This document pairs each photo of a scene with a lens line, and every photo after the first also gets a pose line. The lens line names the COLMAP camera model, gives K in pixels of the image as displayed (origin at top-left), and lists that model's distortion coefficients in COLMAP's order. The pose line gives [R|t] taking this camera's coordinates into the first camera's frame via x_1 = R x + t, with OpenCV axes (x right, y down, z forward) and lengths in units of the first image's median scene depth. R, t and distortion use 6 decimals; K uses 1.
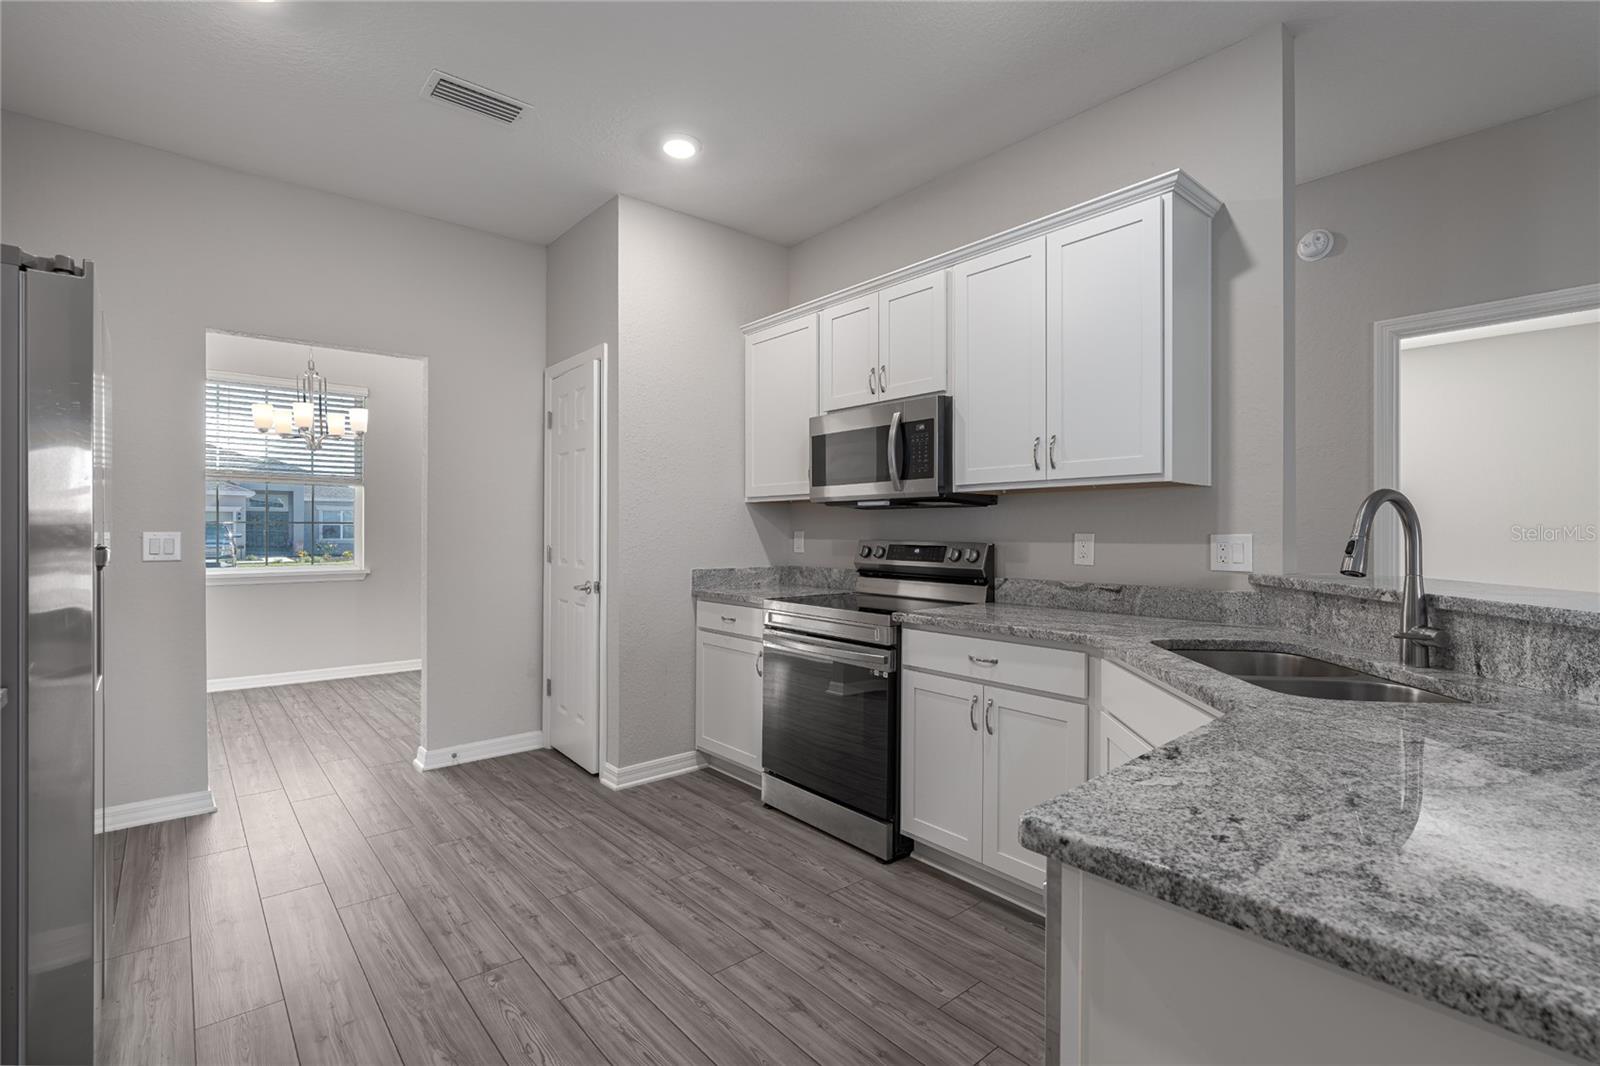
lens RADIAL K [[735.9, 0, 798.1], [0, 735.9, 535.7], [0, 0, 1]] dist [0.002055, 0.000464]
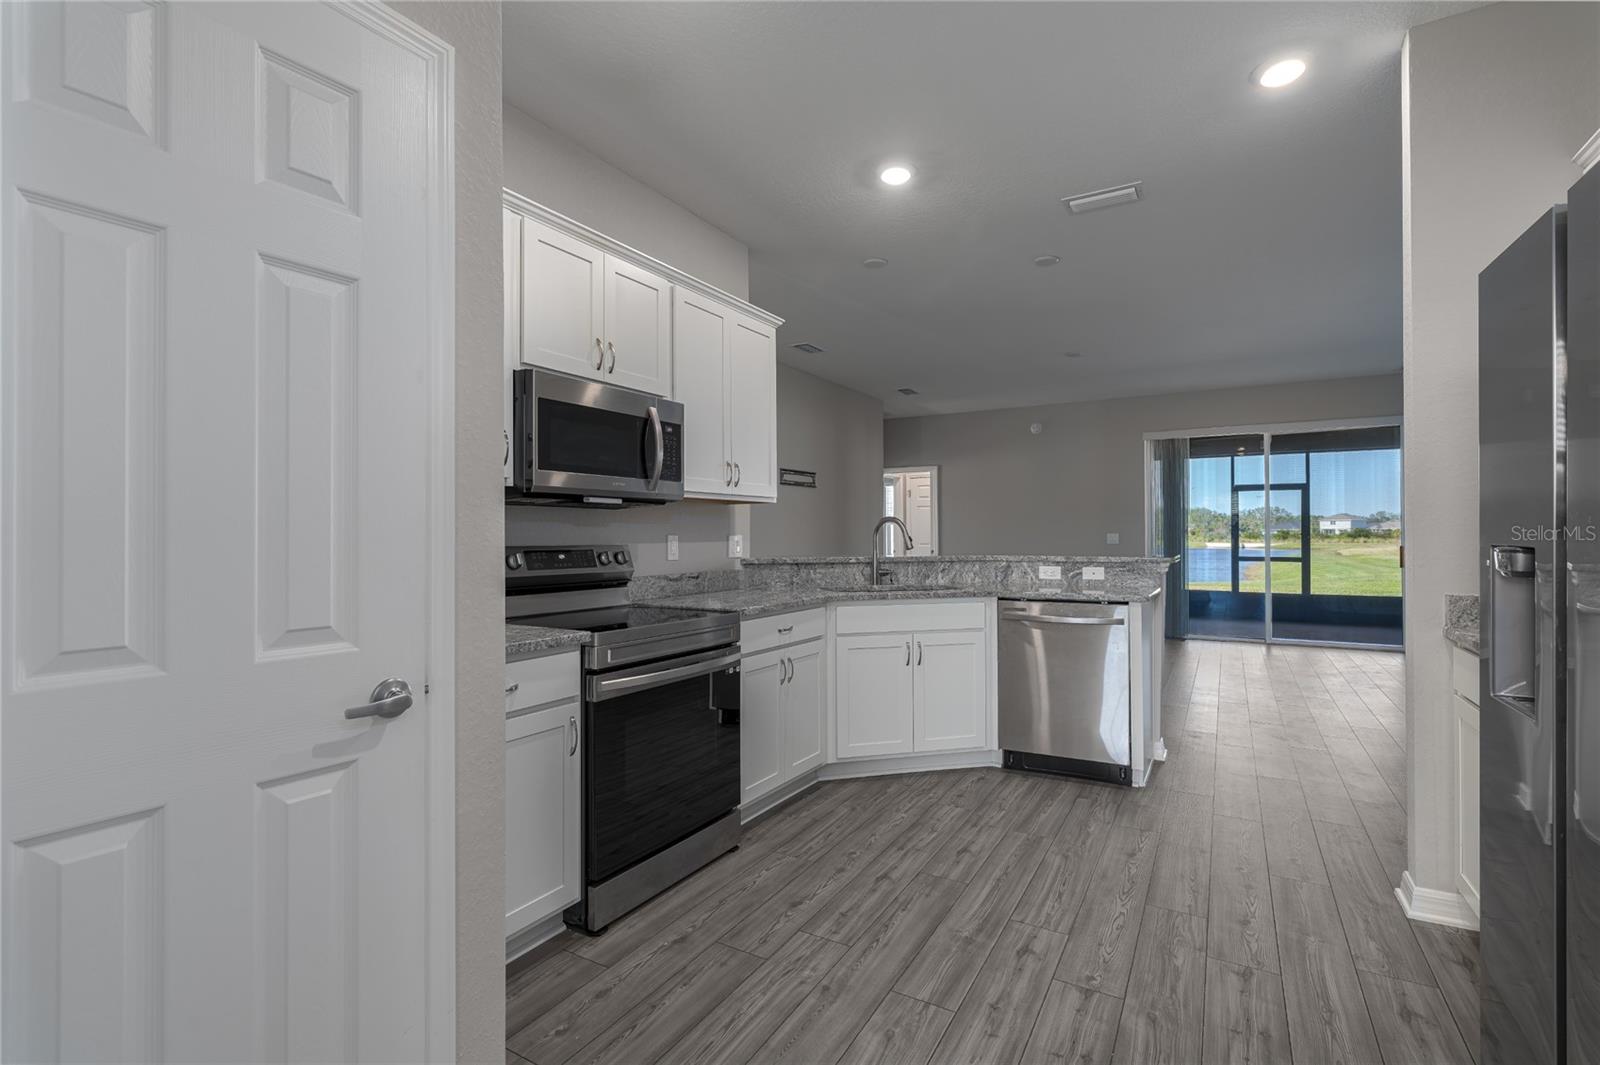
lens RADIAL K [[735.9, 0, 799.1], [0, 735.9, 529.6], [0, 0, 1]] dist [0.002055, 0.000464]
pose [[-0.332750, 0.005910, 0.942997, -1.026749], [0.007094, 0.999968, -0.003763, -0.007631], [-0.942988, 0.005438, -0.332781, 1.427788]]
